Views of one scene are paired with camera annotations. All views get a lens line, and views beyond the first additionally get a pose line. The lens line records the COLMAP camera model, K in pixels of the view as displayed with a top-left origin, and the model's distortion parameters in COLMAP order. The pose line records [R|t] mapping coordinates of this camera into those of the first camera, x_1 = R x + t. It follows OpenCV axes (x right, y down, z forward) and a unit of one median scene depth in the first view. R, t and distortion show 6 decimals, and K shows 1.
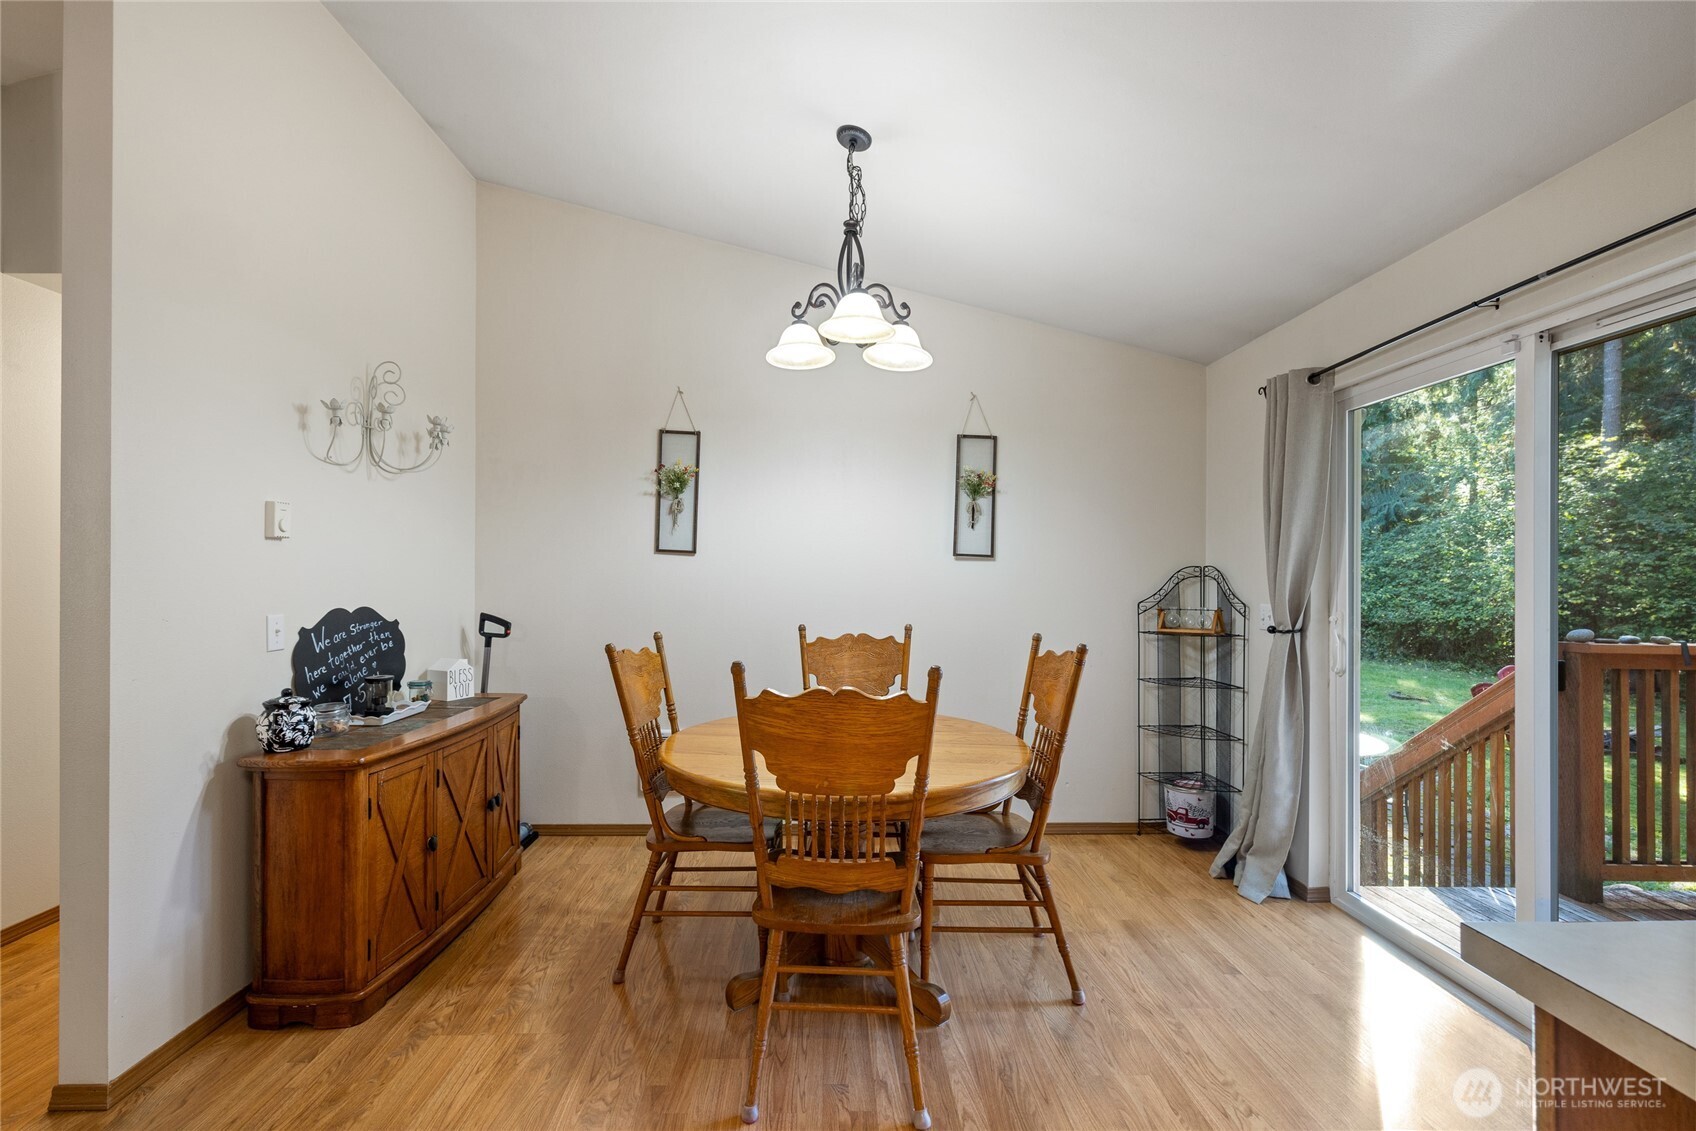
lens RADIAL K [[731.0, 0, 837.5], [0, 731.0, 569.9], [0, 0, 1]] dist [0.004941, 0.000724]
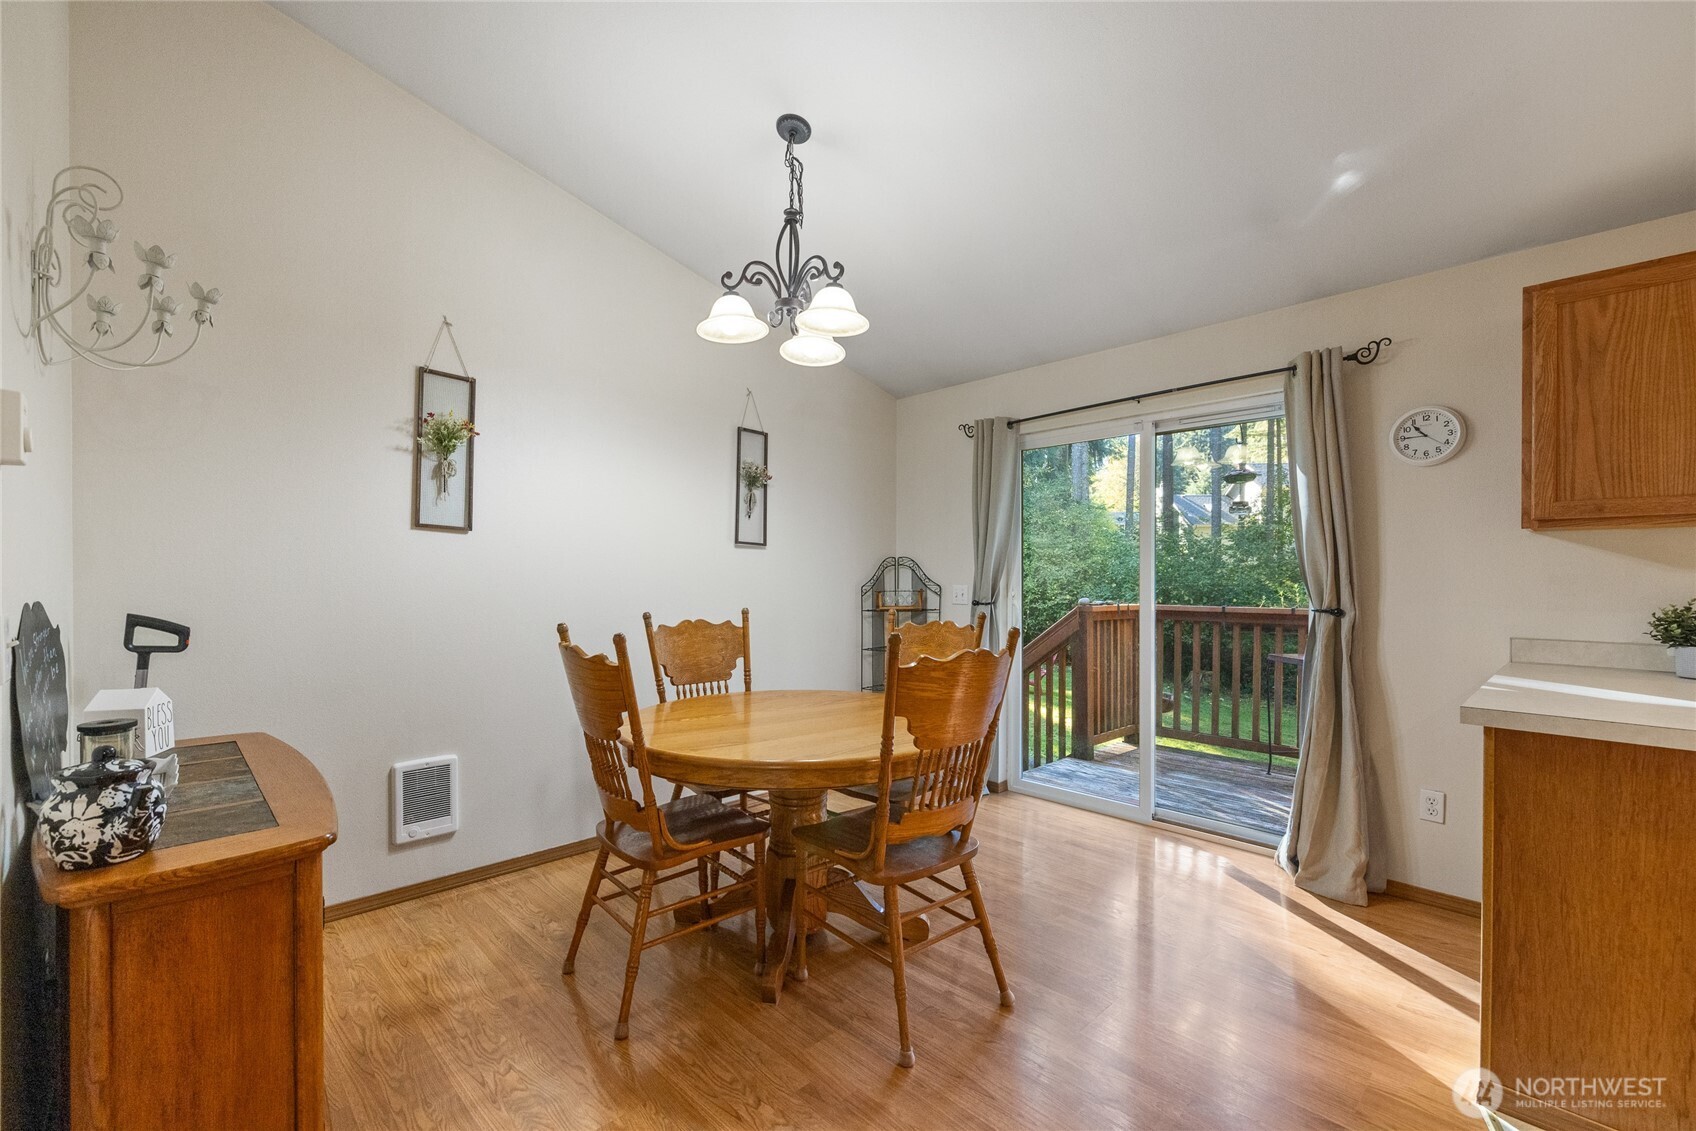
lens RADIAL K [[731.0, 0, 836.5], [0, 731.0, 571.3], [0, 0, 1]] dist [0.004941, 0.000724]
pose [[0.731255, 0.002924, 0.682098, -0.471732], [-0.005180, 0.999986, 0.001267, 0.019528], [-0.682085, -0.004460, 0.731260, 0.154566]]
